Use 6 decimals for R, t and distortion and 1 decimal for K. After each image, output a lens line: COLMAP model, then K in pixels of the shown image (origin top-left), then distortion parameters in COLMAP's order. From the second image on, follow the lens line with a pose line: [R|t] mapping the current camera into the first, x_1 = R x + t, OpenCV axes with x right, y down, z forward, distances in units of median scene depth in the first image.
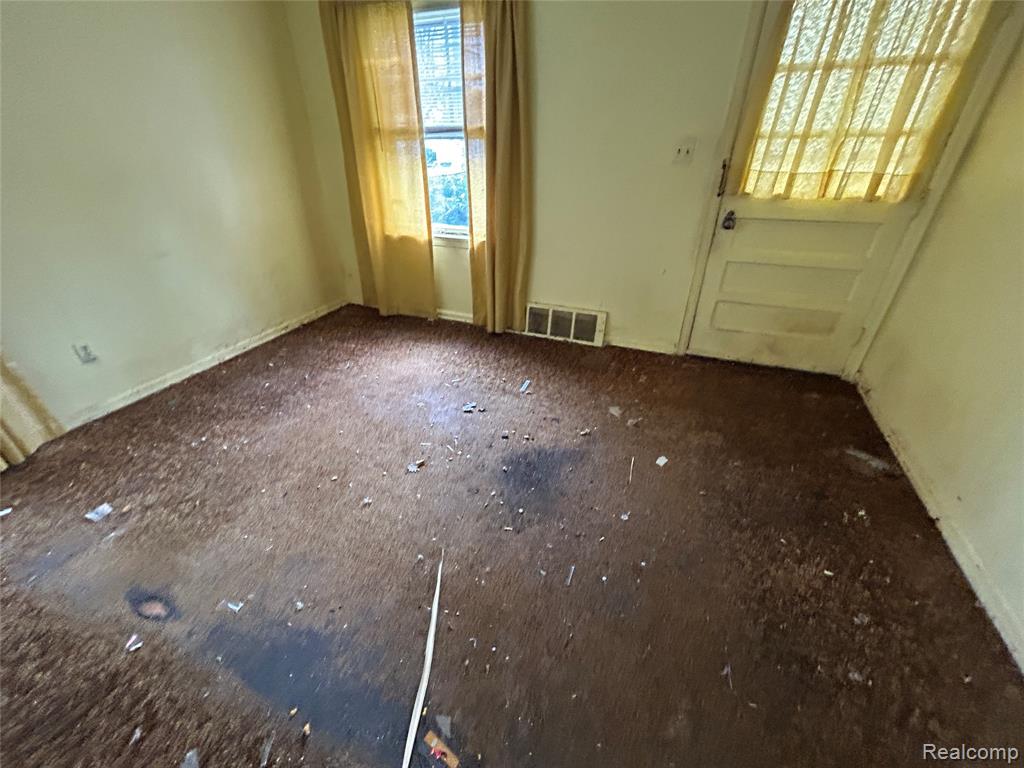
lens RADIAL K [[410.6, 0, 510.4], [0, 410.6, 383.0], [0, 0, 1]] dist [0.000163, -0.000272]
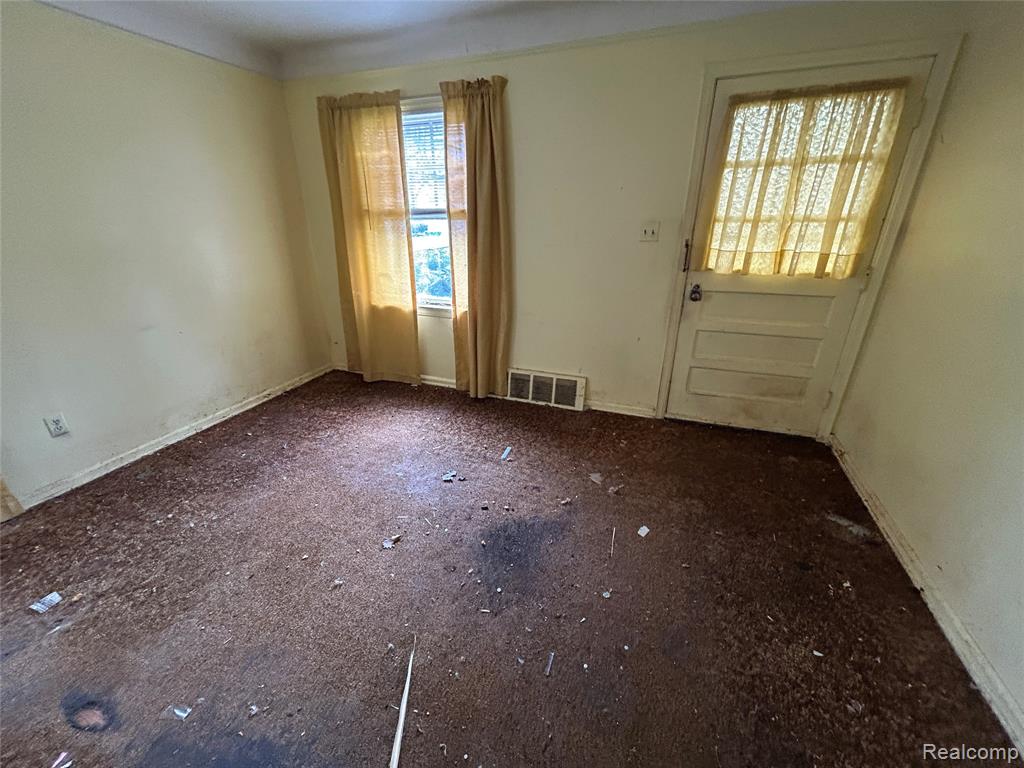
lens RADIAL K [[410.6, 0, 510.5], [0, 410.6, 383.3], [0, 0, 1]] dist [0.000163, -0.000272]
pose [[0.999602, -0.010612, 0.026134, 0.024079], [0.014090, 0.990509, -0.136725, -0.026370], [-0.024435, 0.137039, 0.990264, -0.011710]]
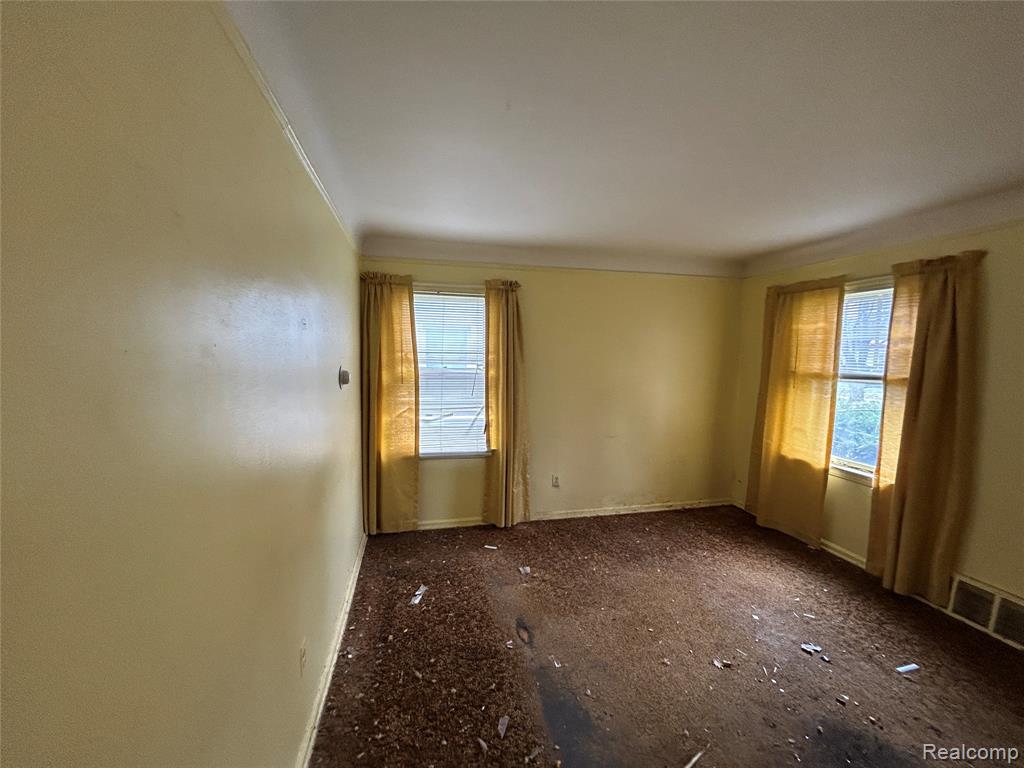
lens RADIAL K [[410.6, 0, 508.9], [0, 410.6, 381.7], [0, 0, 1]] dist [0.000163, -0.000272]
pose [[0.571053, 0.066775, -0.818193, 0.231058], [-0.427253, 0.875232, -0.226769, 0.034580], [0.700966, 0.479072, 0.528334, -0.244380]]
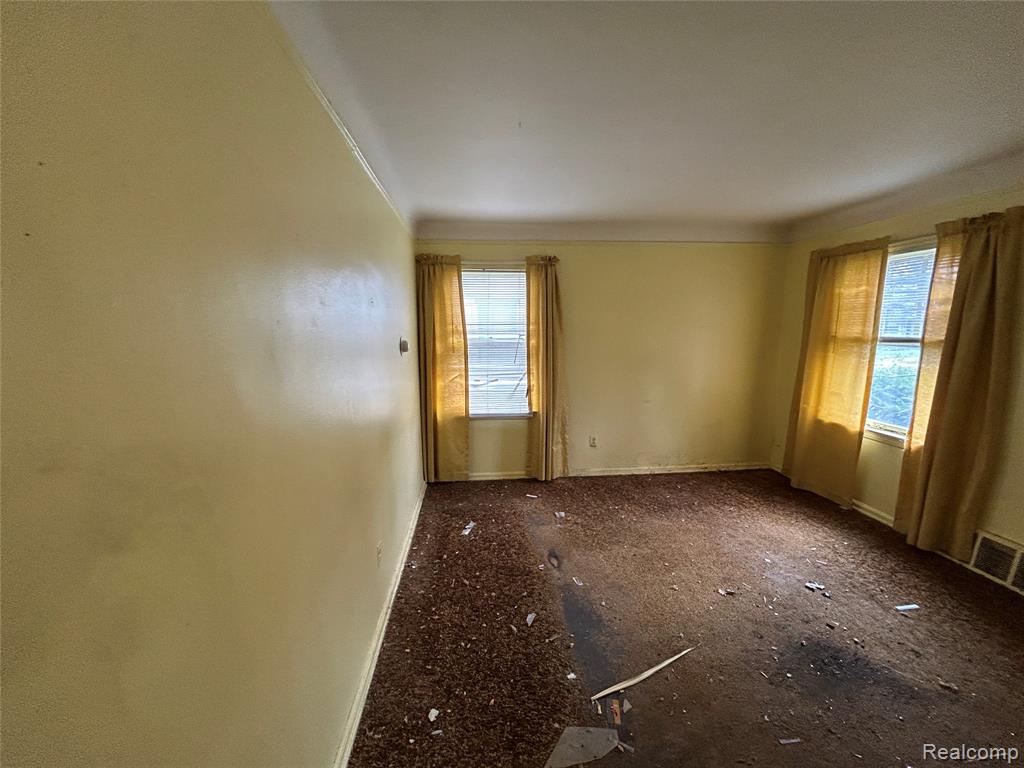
lens RADIAL K [[410.6, 0, 507.7], [0, 410.6, 380.8], [0, 0, 1]] dist [0.000163, -0.000272]
pose [[0.453666, 0.116975, -0.883461, 0.400589], [-0.445544, 0.888330, -0.111172, 0.059687], [0.771801, 0.444056, 0.455123, -0.270353]]
